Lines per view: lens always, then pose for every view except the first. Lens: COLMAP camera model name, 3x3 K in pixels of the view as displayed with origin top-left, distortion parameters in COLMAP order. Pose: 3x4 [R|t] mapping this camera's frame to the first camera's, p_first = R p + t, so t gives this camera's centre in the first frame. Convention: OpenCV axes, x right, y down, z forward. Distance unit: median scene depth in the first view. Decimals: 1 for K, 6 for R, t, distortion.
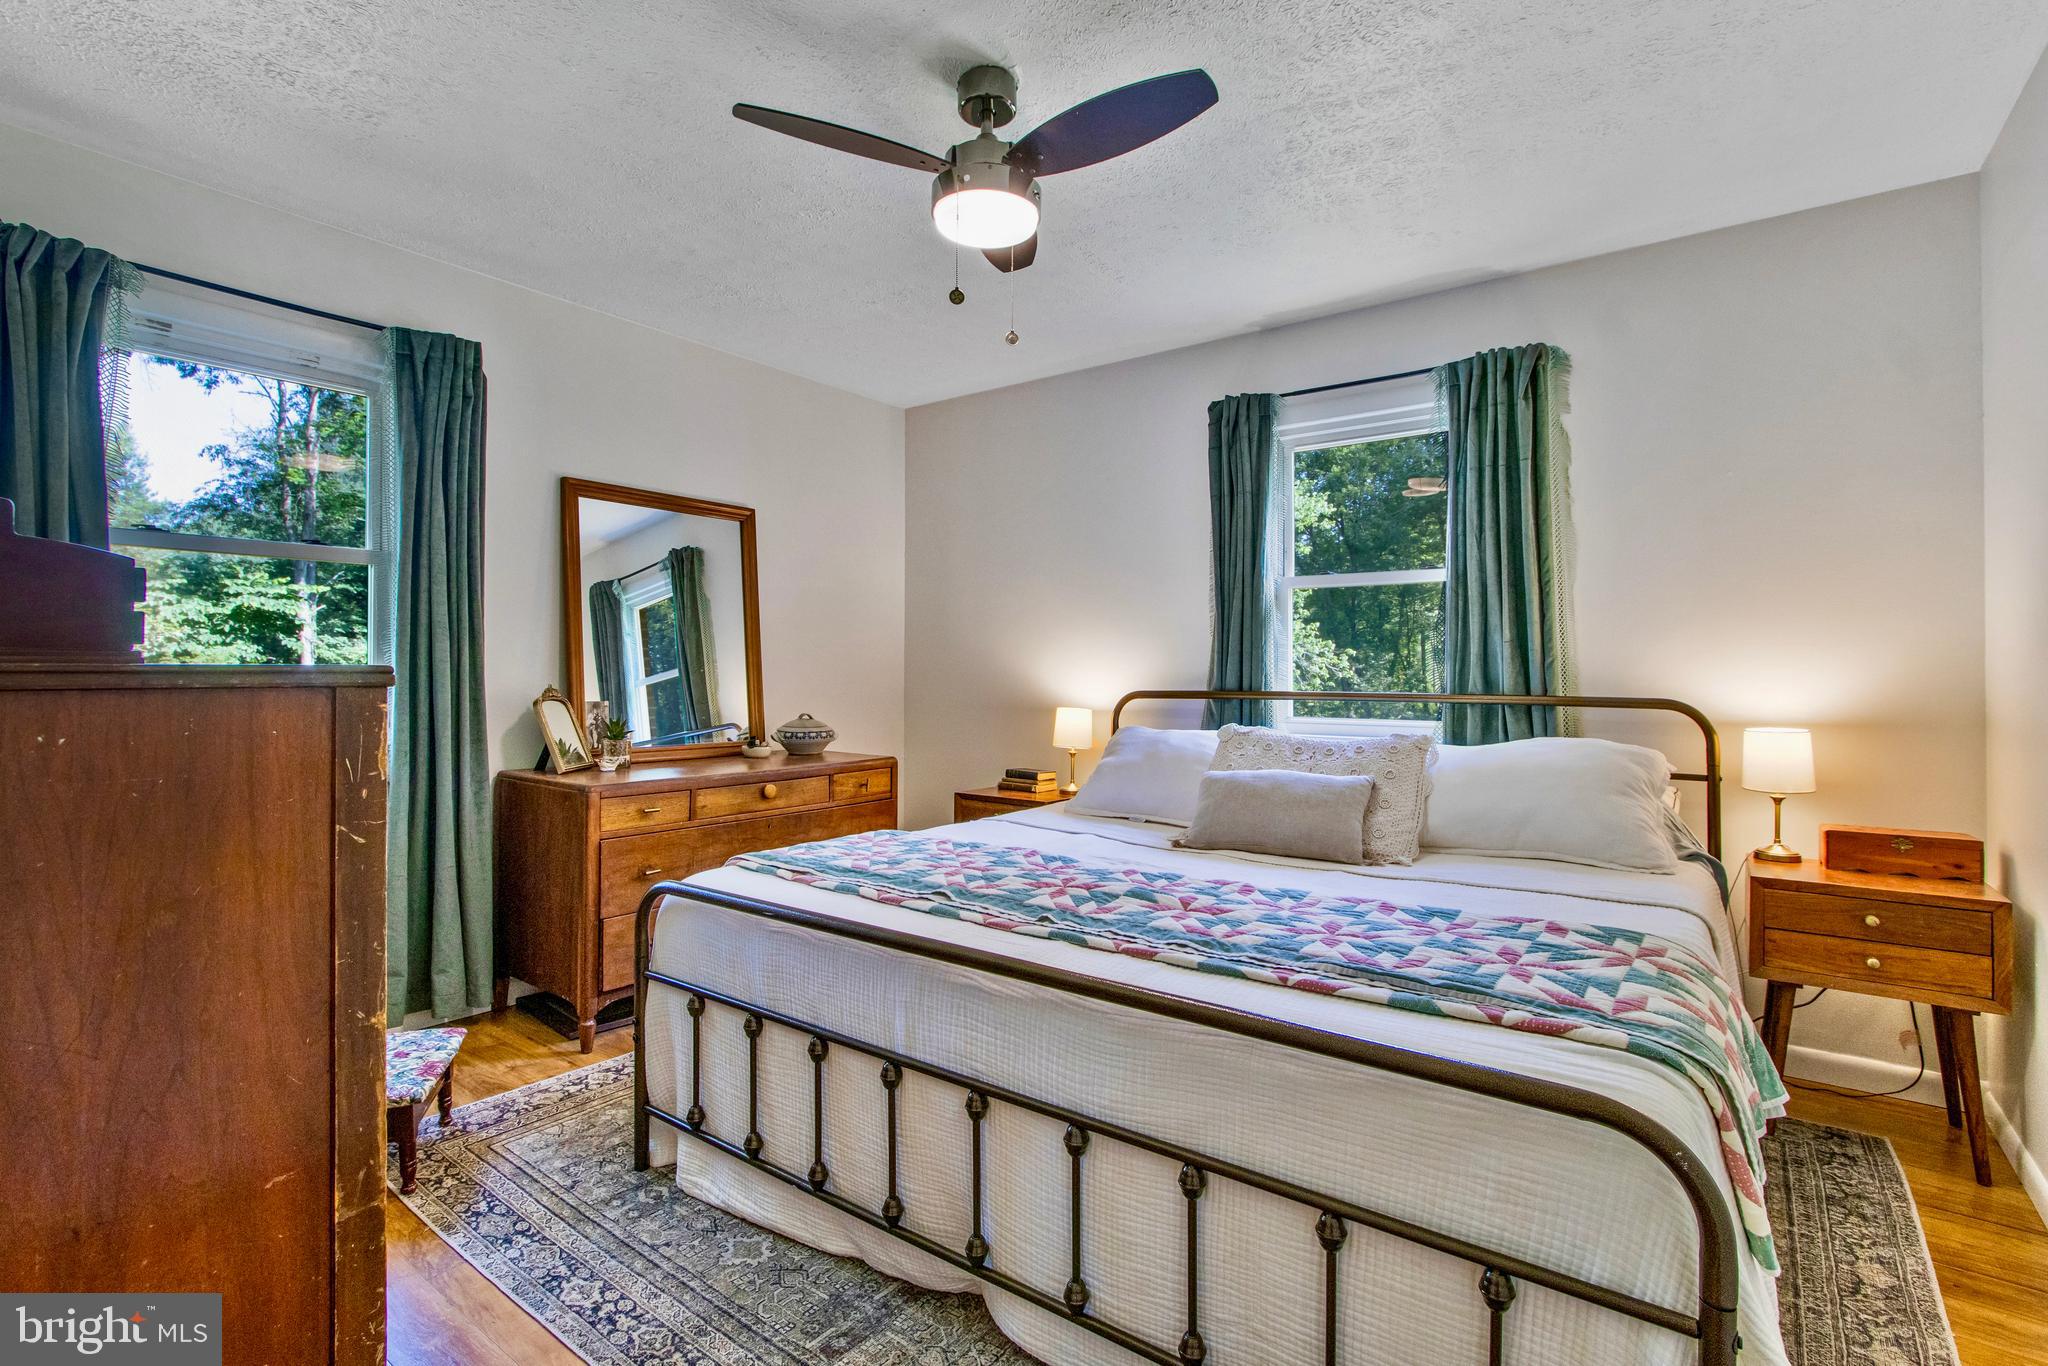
lens RADIAL K [[952.4, 0, 1020.7], [0, 952.4, 666.4], [0, 0, 1]] dist [-0.010949, 0.001110]
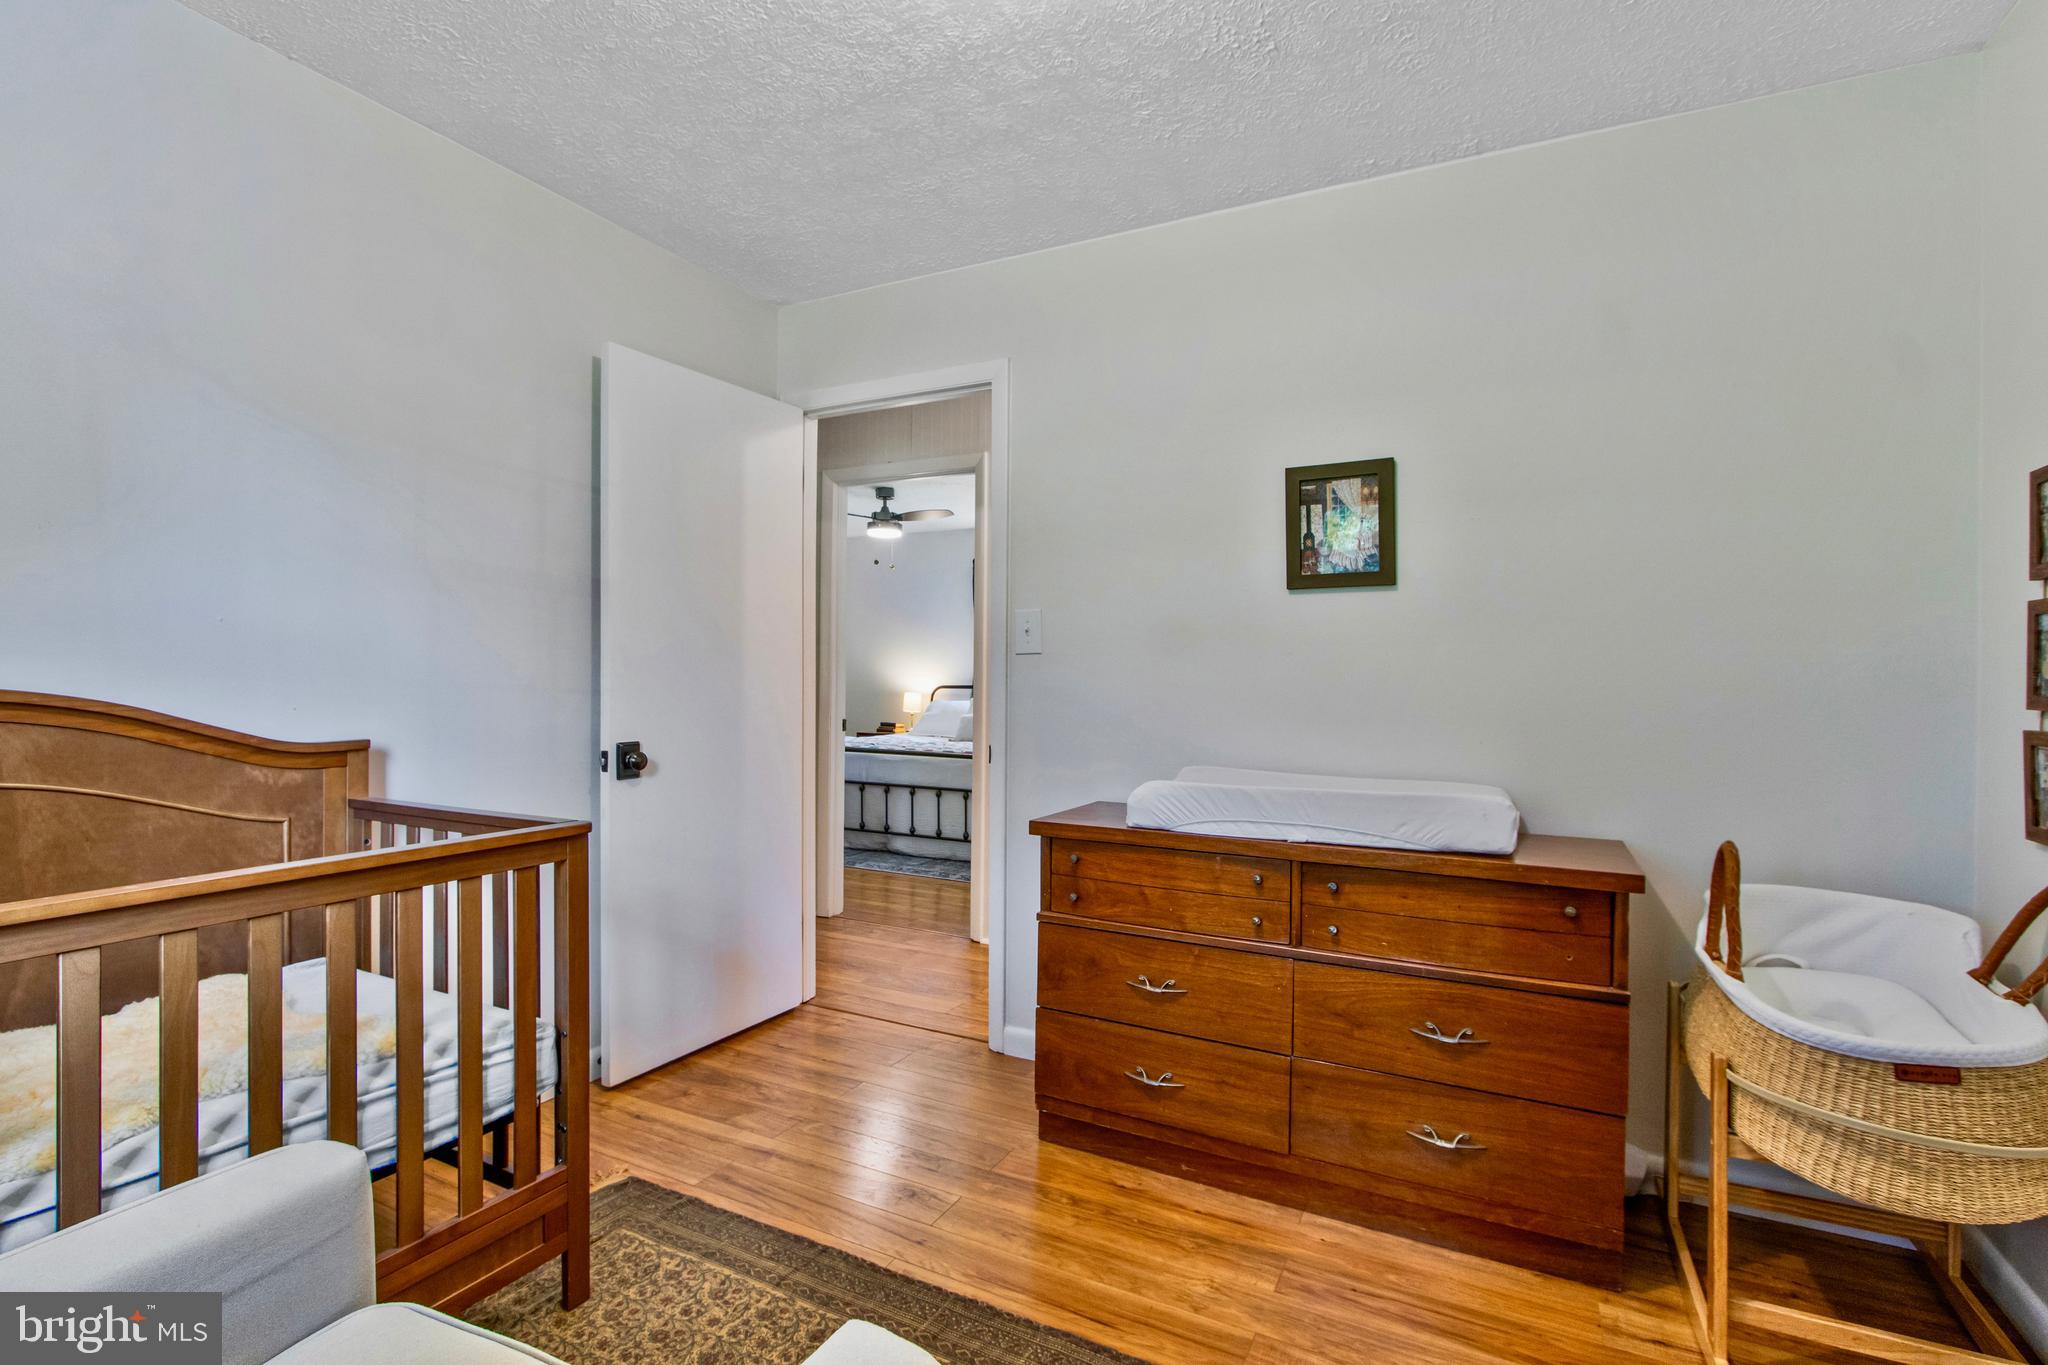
lens RADIAL K [[952.4, 0, 1020.7], [0, 952.4, 665.9], [0, 0, 1]] dist [-0.010949, 0.001110]
pose [[0.986262, 0.000446, 0.165191, -0.064185], [-0.001185, 0.999990, 0.004378, -0.024349], [-0.165187, -0.004513, 0.986252, -1.254094]]
